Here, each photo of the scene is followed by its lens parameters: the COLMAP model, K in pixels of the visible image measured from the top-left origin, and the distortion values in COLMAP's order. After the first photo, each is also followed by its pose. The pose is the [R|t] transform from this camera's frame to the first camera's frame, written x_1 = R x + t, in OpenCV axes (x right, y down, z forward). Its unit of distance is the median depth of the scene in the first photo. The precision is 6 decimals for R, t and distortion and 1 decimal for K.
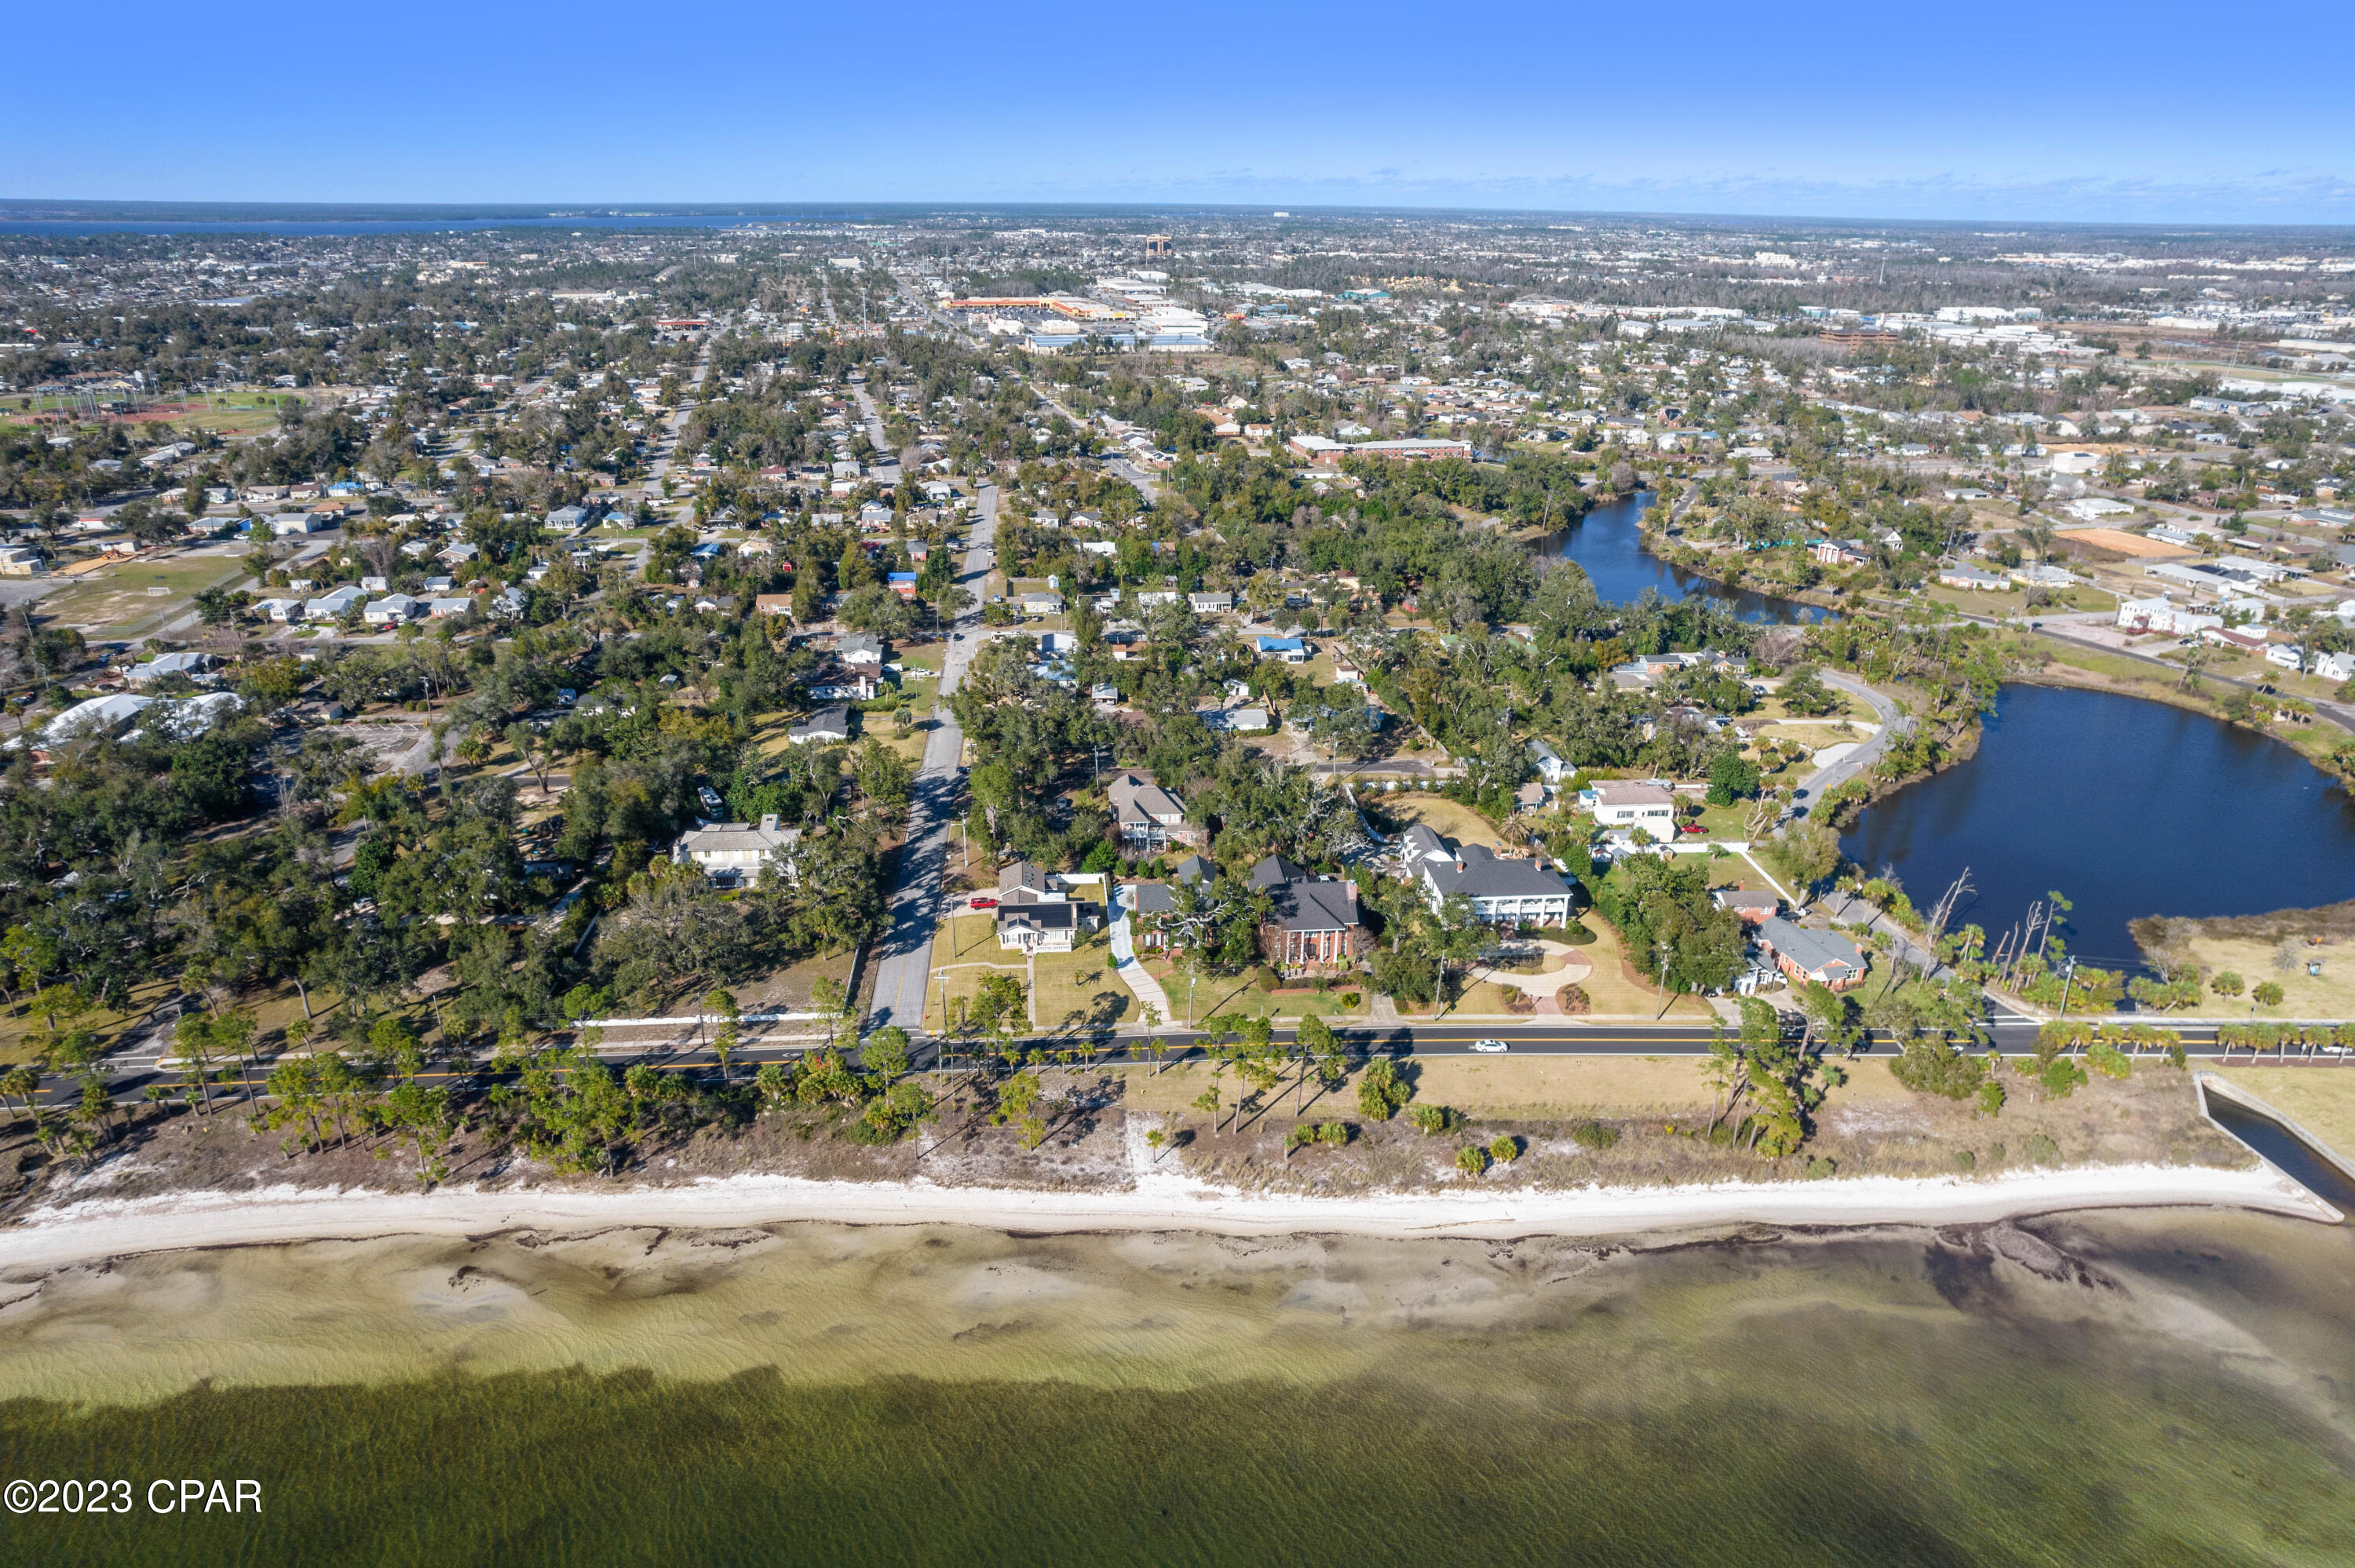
lens RADIAL K [[1511.8, 0, 1190.8], [0, 1511.8, 780.8], [0, 0, 1]] dist [-0.054981, 0.030394]
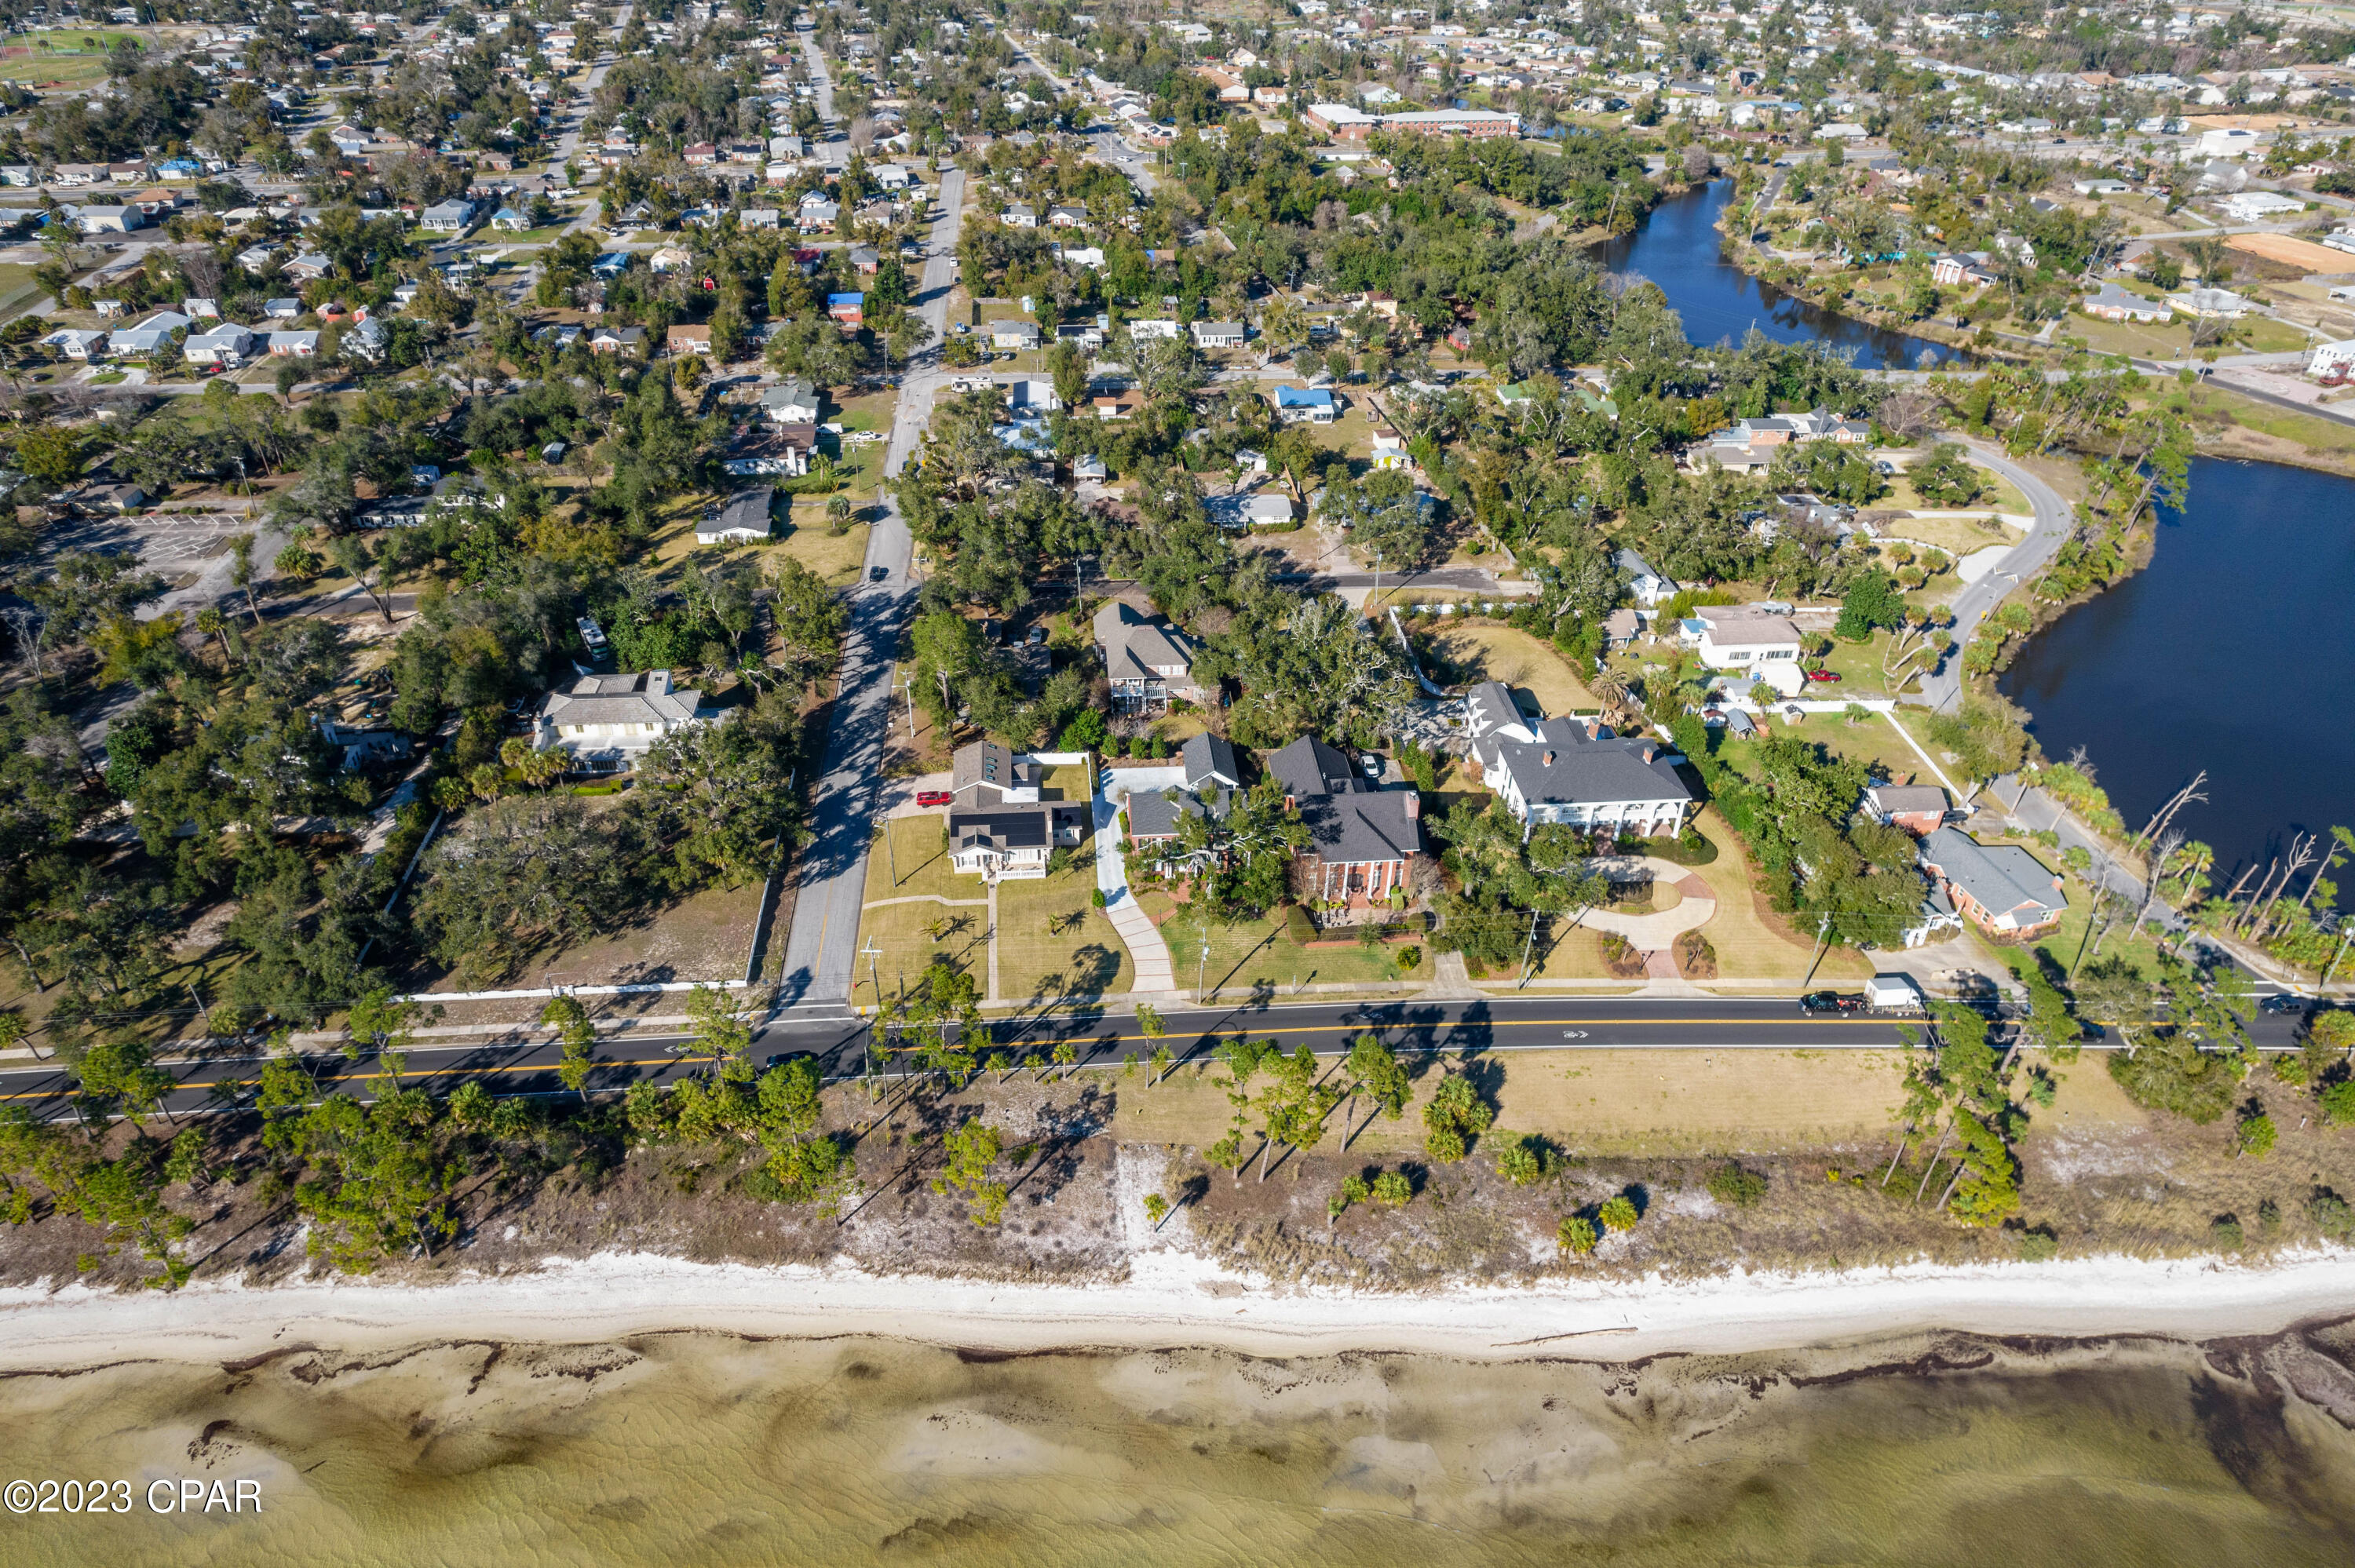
lens RADIAL K [[1424.8, 0, 1194.4], [0, 1424.8, 796.8], [0, 0, 1]] dist [-0.061933, 0.051078]
pose [[0.999966, 0.002803, 0.007726, -0.007117], [-0.004631, 0.968763, 0.247946, -0.087888], [-0.006789, -0.247973, 0.968743, 0.247519]]
